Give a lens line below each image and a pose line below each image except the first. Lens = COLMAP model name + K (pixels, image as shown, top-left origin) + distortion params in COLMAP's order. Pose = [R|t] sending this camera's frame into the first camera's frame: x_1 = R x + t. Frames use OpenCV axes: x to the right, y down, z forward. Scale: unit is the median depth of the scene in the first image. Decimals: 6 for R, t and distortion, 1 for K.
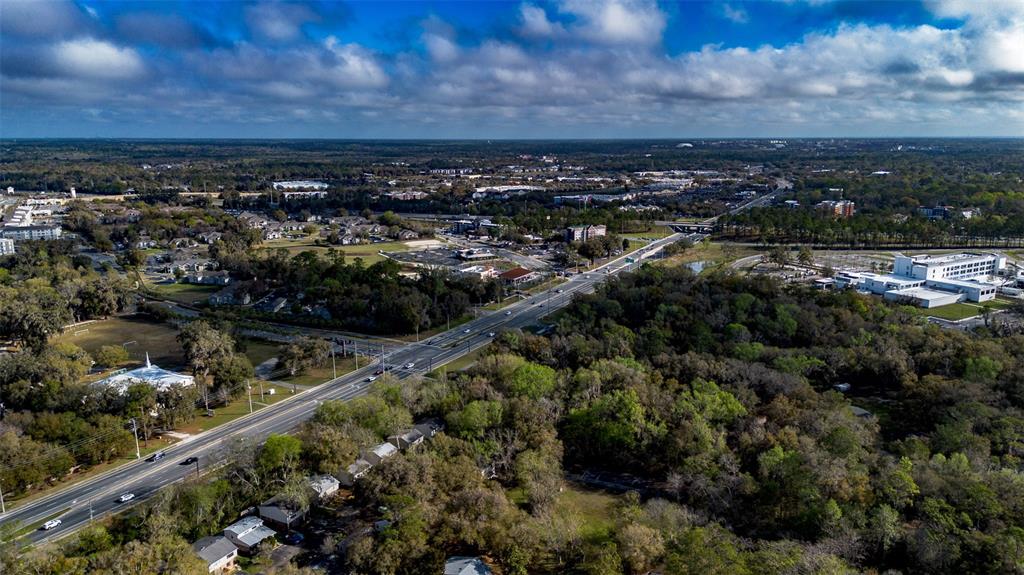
lens RADIAL K [[738.2, 0, 511.1], [0, 738.2, 288.7], [0, 0, 1]] dist [0.007195, -0.000208]
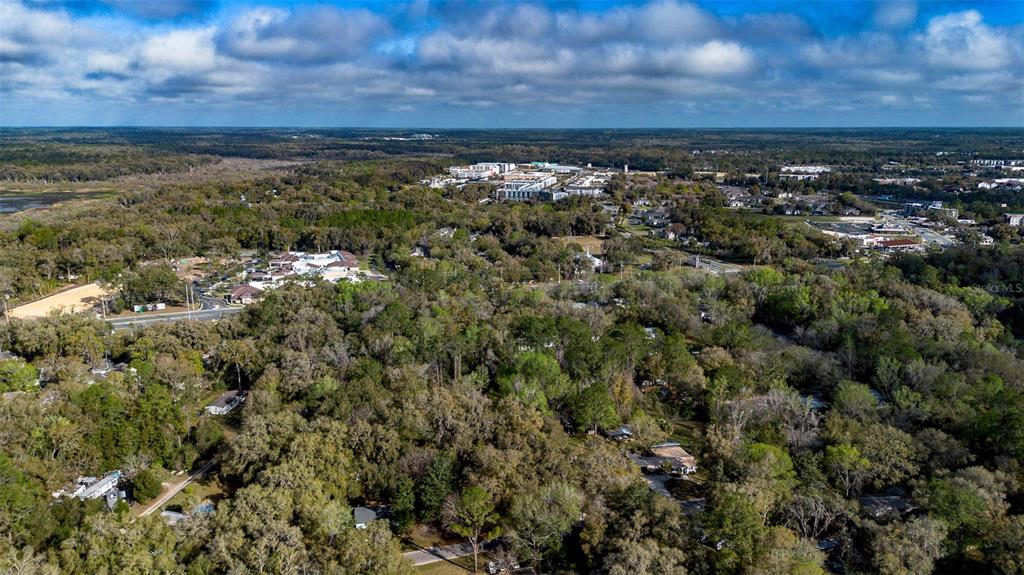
lens RADIAL K [[738.2, 0, 511.1], [0, 738.2, 287.8], [0, 0, 1]] dist [0.007195, -0.000208]
pose [[0.722402, 0.136139, -0.677939, 0.257469], [-0.126060, 0.989926, 0.064463, 0.035336], [0.679886, 0.038893, 0.732286, -0.201520]]
